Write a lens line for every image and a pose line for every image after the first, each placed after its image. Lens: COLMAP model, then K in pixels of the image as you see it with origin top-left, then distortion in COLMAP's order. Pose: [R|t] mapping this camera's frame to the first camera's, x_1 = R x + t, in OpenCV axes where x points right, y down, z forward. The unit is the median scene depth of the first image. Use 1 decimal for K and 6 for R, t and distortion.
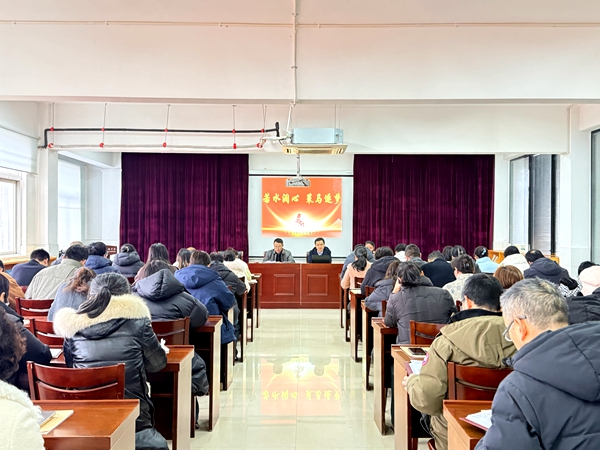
lens RADIAL K [[646.8, 0, 300.1], [0, 646.8, 228.4], [0, 0, 1]] dist [0.058691, 0.000000]
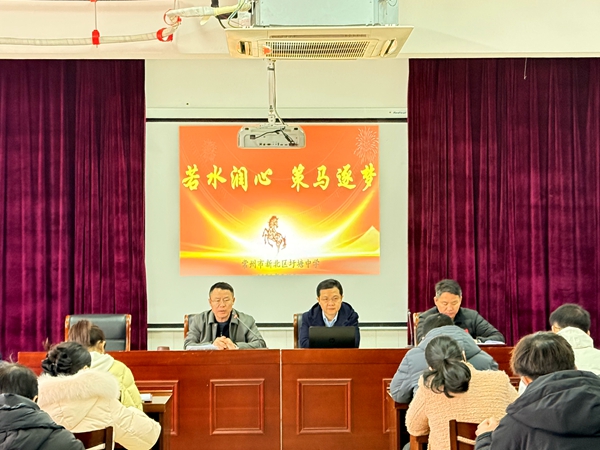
lens RADIAL K [[1293.3, 0, 318.7], [0, 1293.3, 230.0], [0, 0, 1]] dist [0.072553, 0.000000]
pose [[0.999221, -0.011191, 0.037854, -0.003811], [0.011242, 0.999936, -0.001125, -0.012773], [-0.037839, 0.001549, 0.999283, 0.203987]]
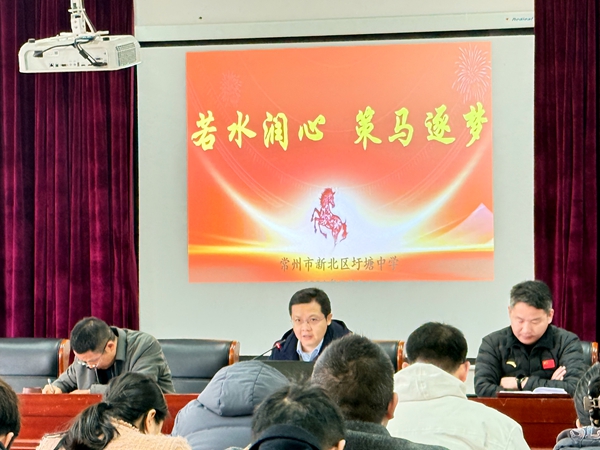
lens RADIAL K [[1920.6, 0, 299.4], [0, 1920.6, 222.1], [0, 0, 1]] dist [0.094986, 0.000000]
pose [[0.967867, -0.017540, -0.250850, 0.179549], [0.015728, 0.999834, -0.009224, -0.002616], [0.250971, 0.004982, 0.967982, 0.269326]]
